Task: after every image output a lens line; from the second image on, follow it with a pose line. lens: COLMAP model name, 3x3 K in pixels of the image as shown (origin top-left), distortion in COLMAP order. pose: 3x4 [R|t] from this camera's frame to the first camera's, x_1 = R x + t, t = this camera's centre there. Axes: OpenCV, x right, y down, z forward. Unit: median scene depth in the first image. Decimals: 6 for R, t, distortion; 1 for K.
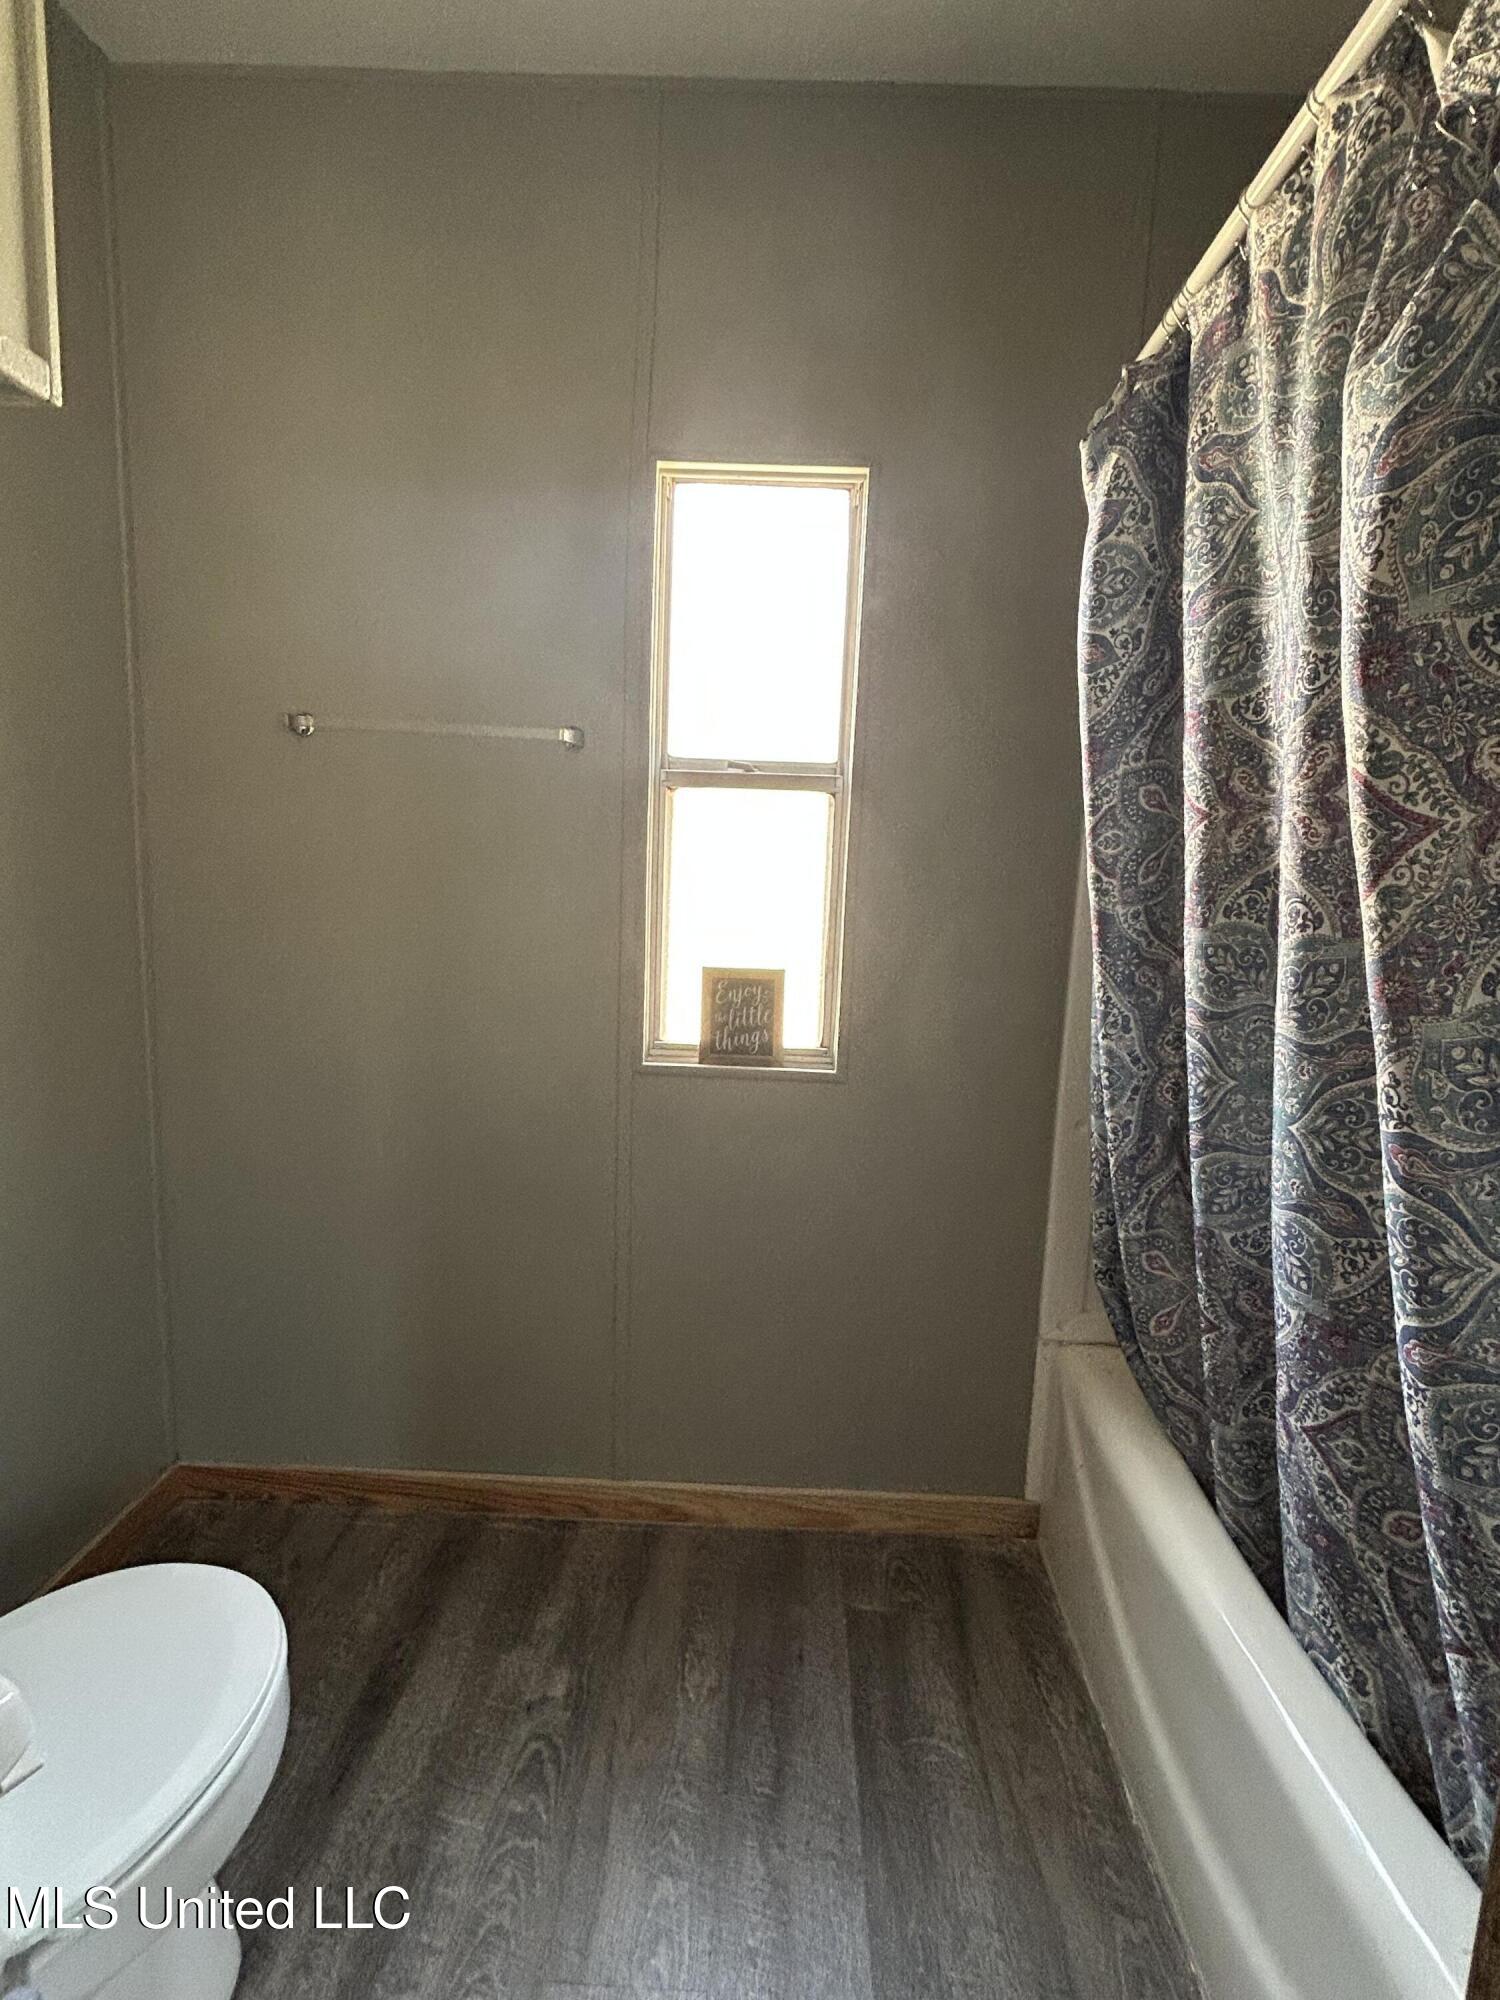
lens RADIAL K [[992.4, 0, 761.2], [0, 992.4, 996.4], [0, 0, 1]] dist [-0.007559, 0.002880]
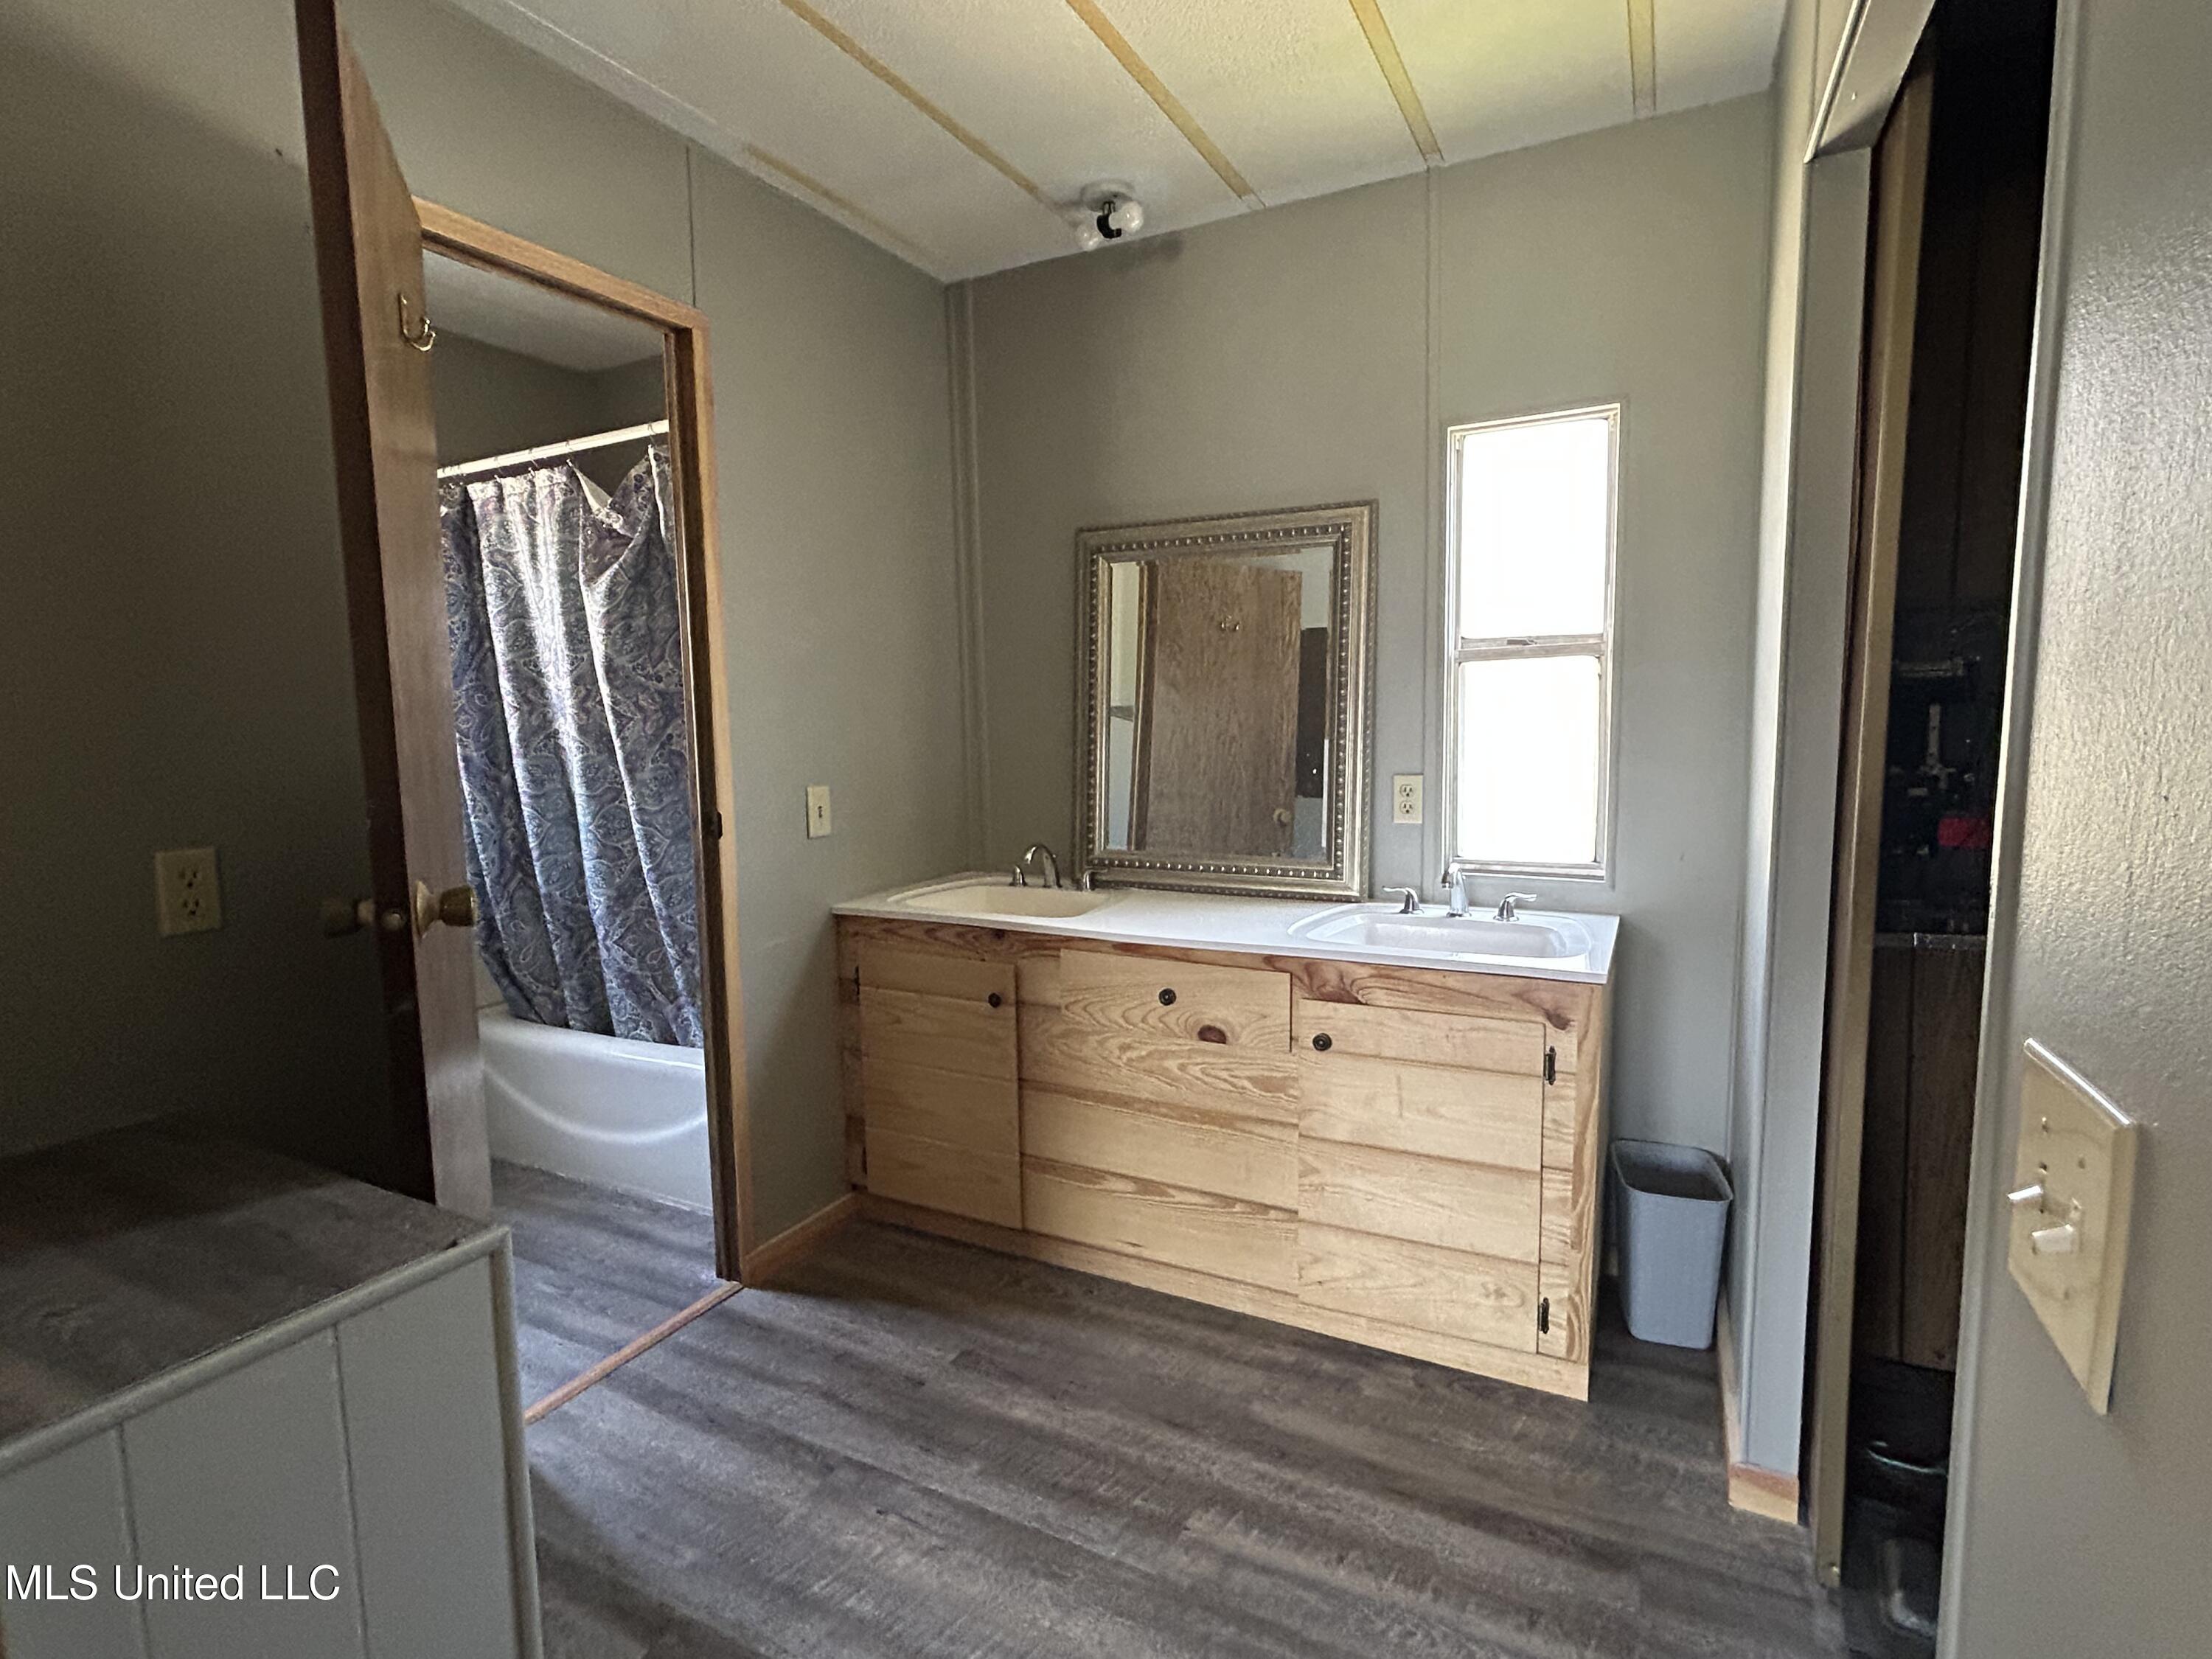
lens RADIAL K [[1097.6, 0, 1109.2], [0, 1097.6, 824.7], [0, 0, 1]] dist [-0.007559, 0.002880]
pose [[0.433984, -0.138645, 0.890188, -1.300122], [0.154915, 0.984854, 0.077865, 0.098486], [-0.887501, 0.104111, 0.448890, -1.372496]]
